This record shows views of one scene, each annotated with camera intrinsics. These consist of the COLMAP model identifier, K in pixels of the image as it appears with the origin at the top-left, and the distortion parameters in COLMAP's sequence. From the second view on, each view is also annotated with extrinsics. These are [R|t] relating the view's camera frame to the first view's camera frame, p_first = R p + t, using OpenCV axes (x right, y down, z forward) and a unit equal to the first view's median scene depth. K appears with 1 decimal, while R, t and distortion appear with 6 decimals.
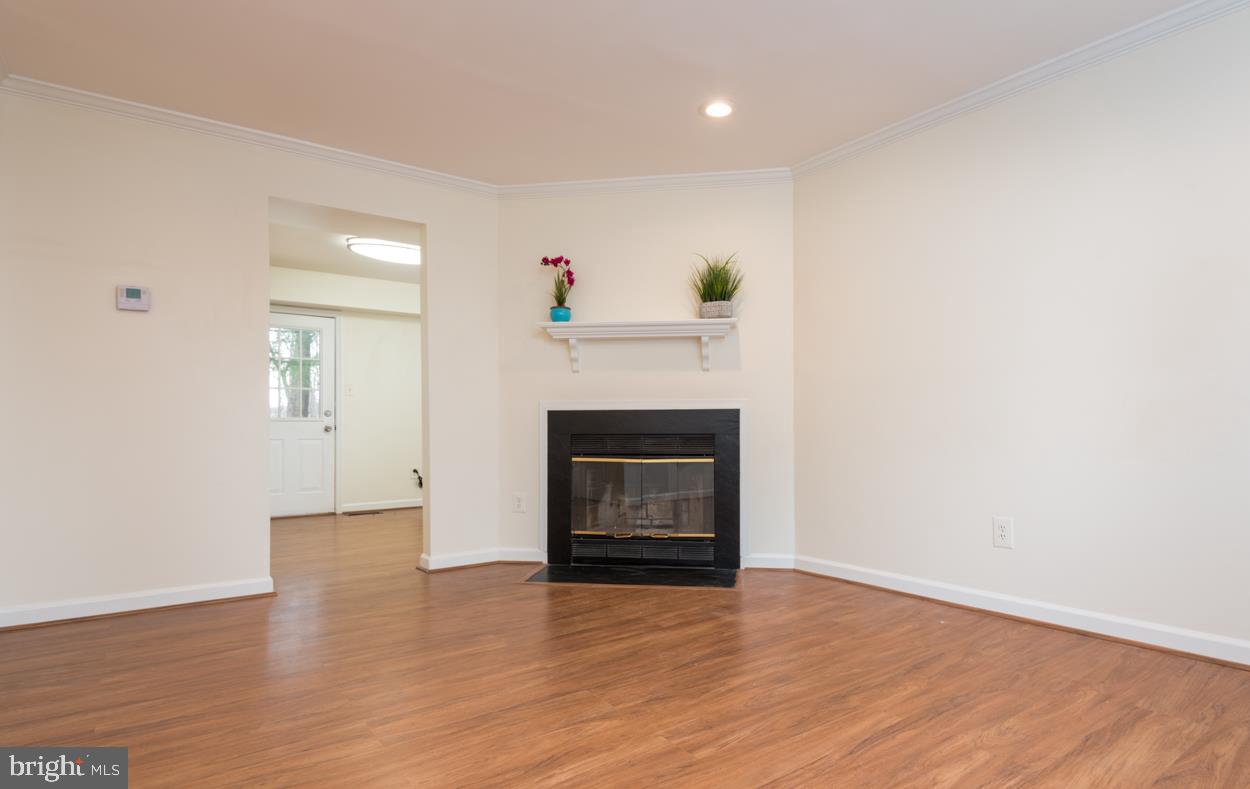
lens RADIAL K [[665.0, 0, 658.1], [0, 665.0, 419.8], [0, 0, 1]] dist [0.004729, 0.000579]
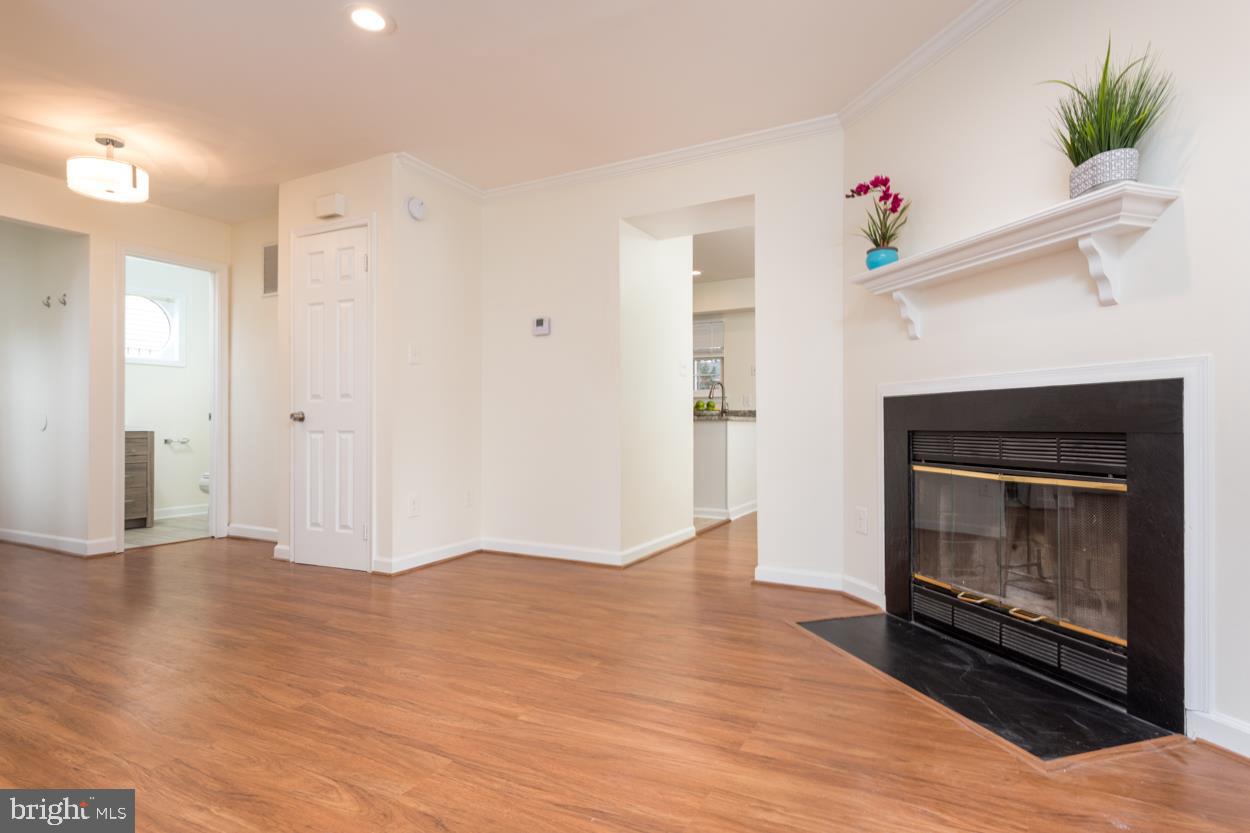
lens RADIAL K [[645.9, 0, 635.5], [0, 645.9, 419.0], [0, 0, 1]] dist [-0.003367, -0.000907]
pose [[0.428663, -0.003925, -0.903456, 0.354126], [0.005625, 0.999983, -0.001676, 0.009895], [0.903447, -0.004364, 0.428678, 0.478444]]
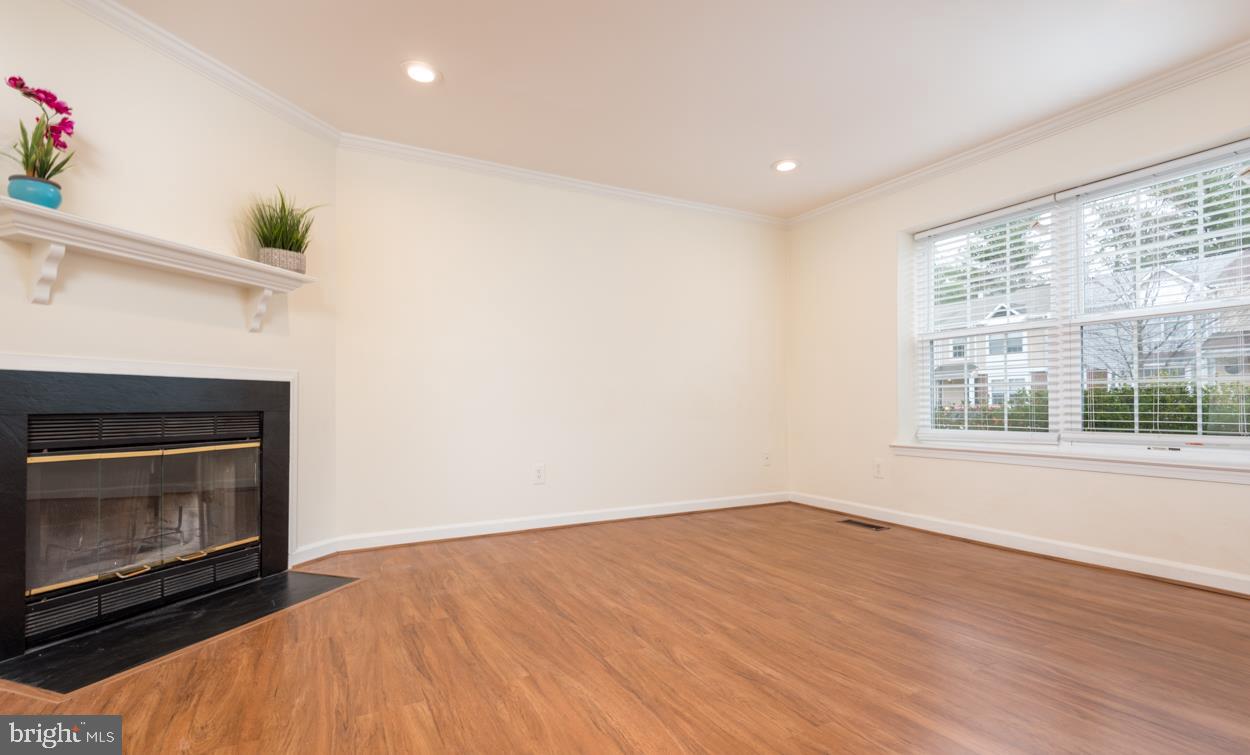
lens RADIAL K [[579.1, 0, 621.5], [0, 579.1, 393.8], [0, 0, 1]] dist [-0.001086, -0.000669]
pose [[0.166952, 0.020292, 0.985756, -0.536034], [-0.004744, 0.999793, -0.019777, 0.012123], [-0.985954, -0.001375, 0.167014, 0.452456]]
